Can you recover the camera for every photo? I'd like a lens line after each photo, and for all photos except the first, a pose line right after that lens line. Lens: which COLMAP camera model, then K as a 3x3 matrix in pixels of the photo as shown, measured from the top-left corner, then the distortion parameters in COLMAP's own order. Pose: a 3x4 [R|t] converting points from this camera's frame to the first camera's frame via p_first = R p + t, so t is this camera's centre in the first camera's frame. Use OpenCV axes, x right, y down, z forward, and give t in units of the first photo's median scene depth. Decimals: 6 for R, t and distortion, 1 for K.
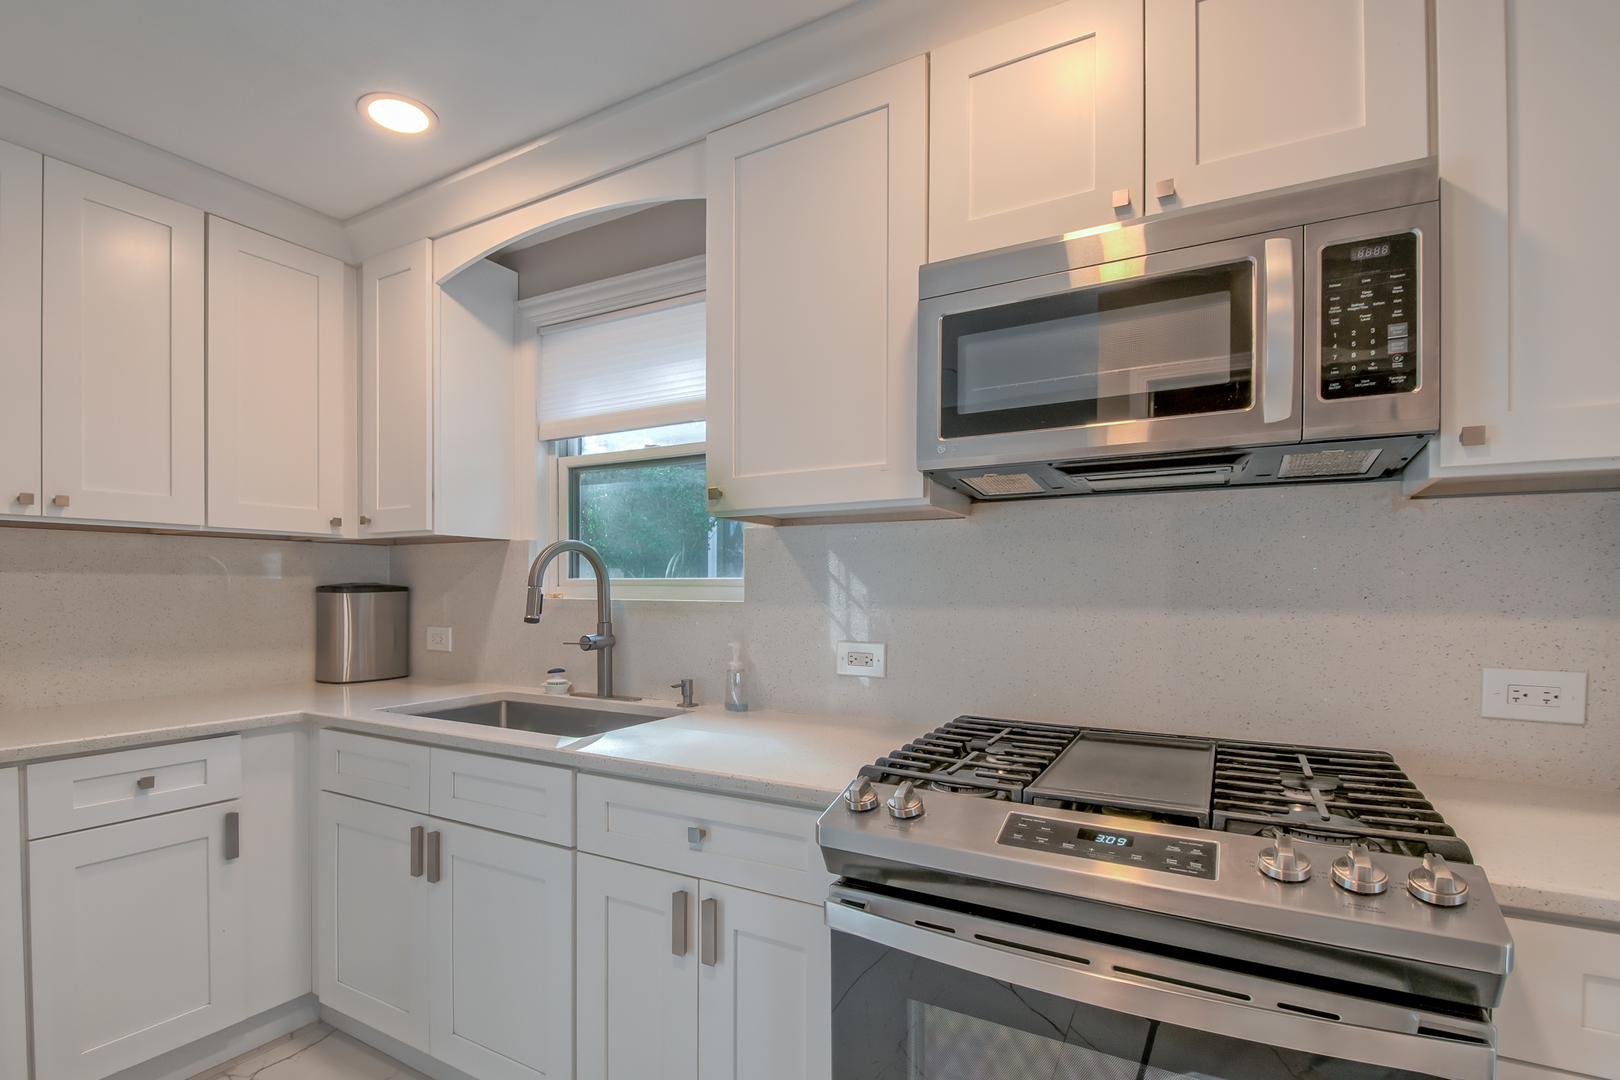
lens RADIAL K [[759.6, 0, 791.7], [0, 759.6, 590.7], [0, 0, 1]] dist [0.001416, -0.009367]
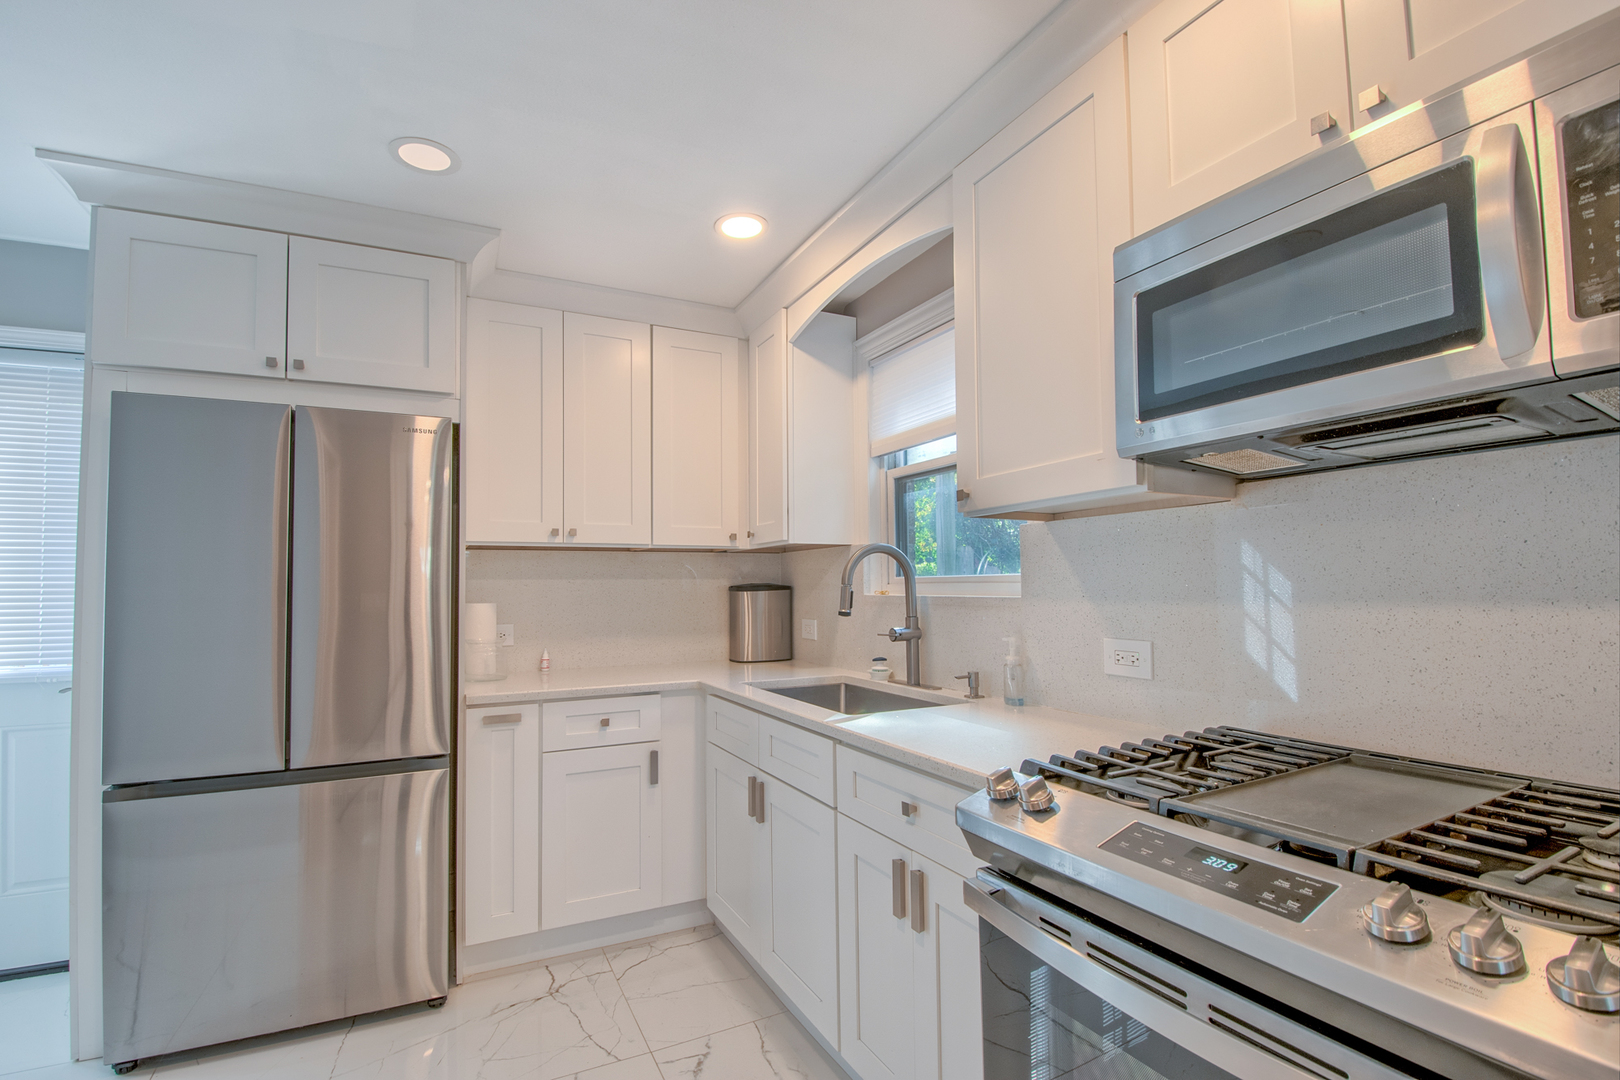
lens RADIAL K [[759.6, 0, 785.7], [0, 759.6, 549.5], [0, 0, 1]] dist [0.001416, -0.009367]
pose [[0.819166, -0.038389, -0.572270, 0.269955], [0.008831, 0.998484, -0.054338, 0.003431], [0.573488, 0.039458, 0.818263, -0.012025]]
